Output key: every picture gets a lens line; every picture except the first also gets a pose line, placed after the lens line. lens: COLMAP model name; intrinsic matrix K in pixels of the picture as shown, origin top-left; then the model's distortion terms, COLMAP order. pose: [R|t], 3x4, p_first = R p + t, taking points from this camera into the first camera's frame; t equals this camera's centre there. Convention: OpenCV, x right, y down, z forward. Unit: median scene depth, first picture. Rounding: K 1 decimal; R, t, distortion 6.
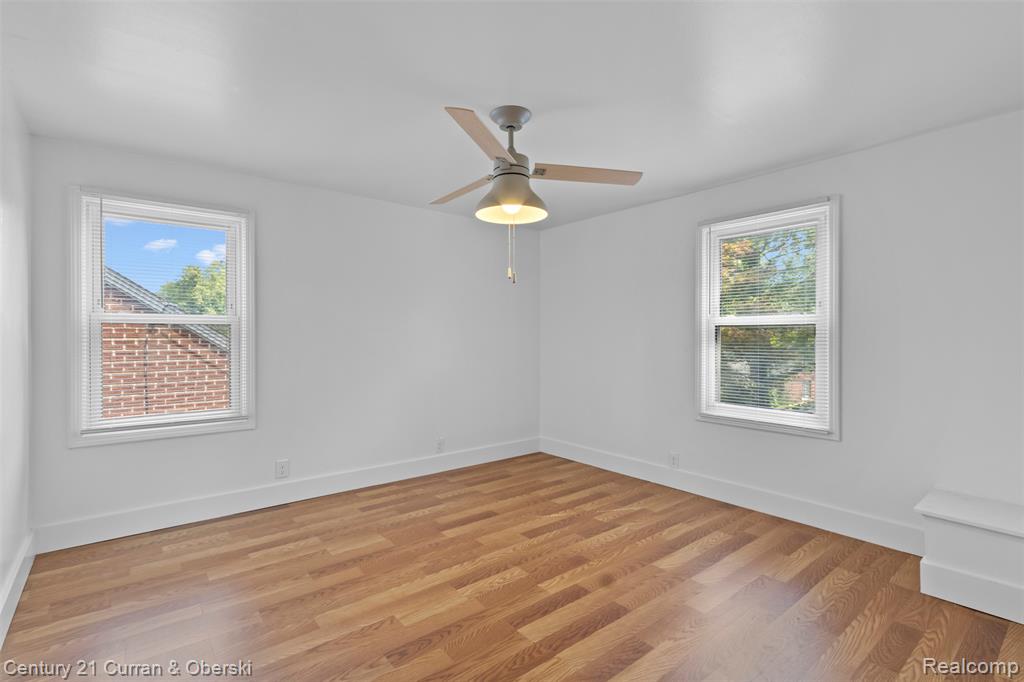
lens RADIAL K [[479.2, 0, 512.0], [0, 479.2, 341.0], [0, 0, 1]] dist [0.000378, 0.000054]
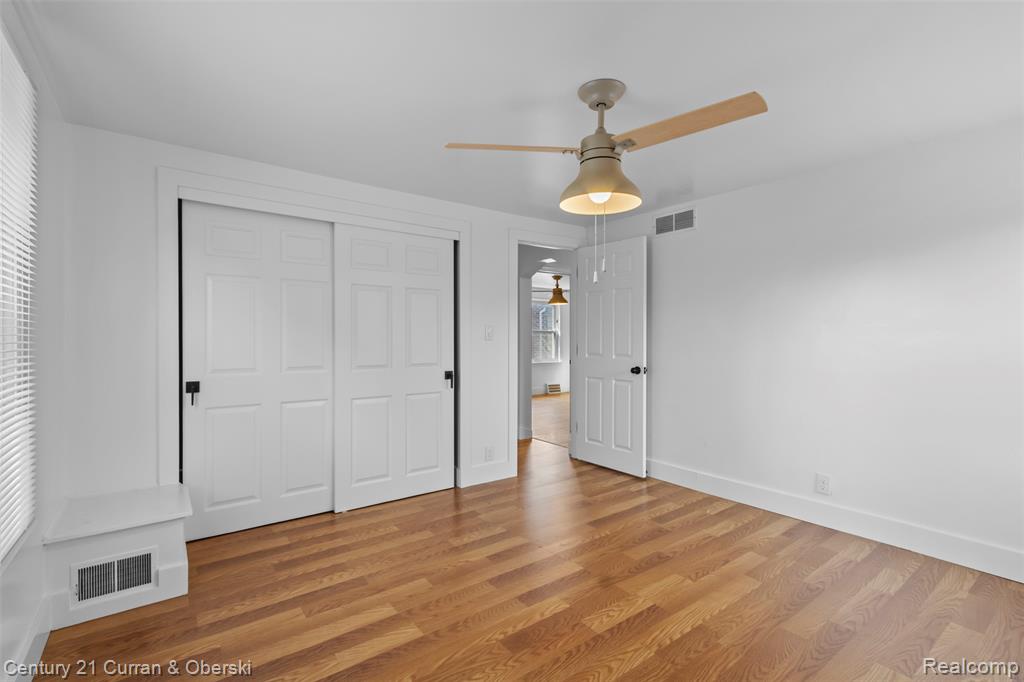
lens RADIAL K [[479.2, 0, 512.0], [0, 479.2, 341.0], [0, 0, 1]] dist [0.000378, 0.000054]
pose [[-0.999357, -0.001722, 0.035815, 0.131592], [-0.001177, 0.999883, 0.015228, -0.021014], [-0.035837, 0.015176, -0.999242, 1.897634]]
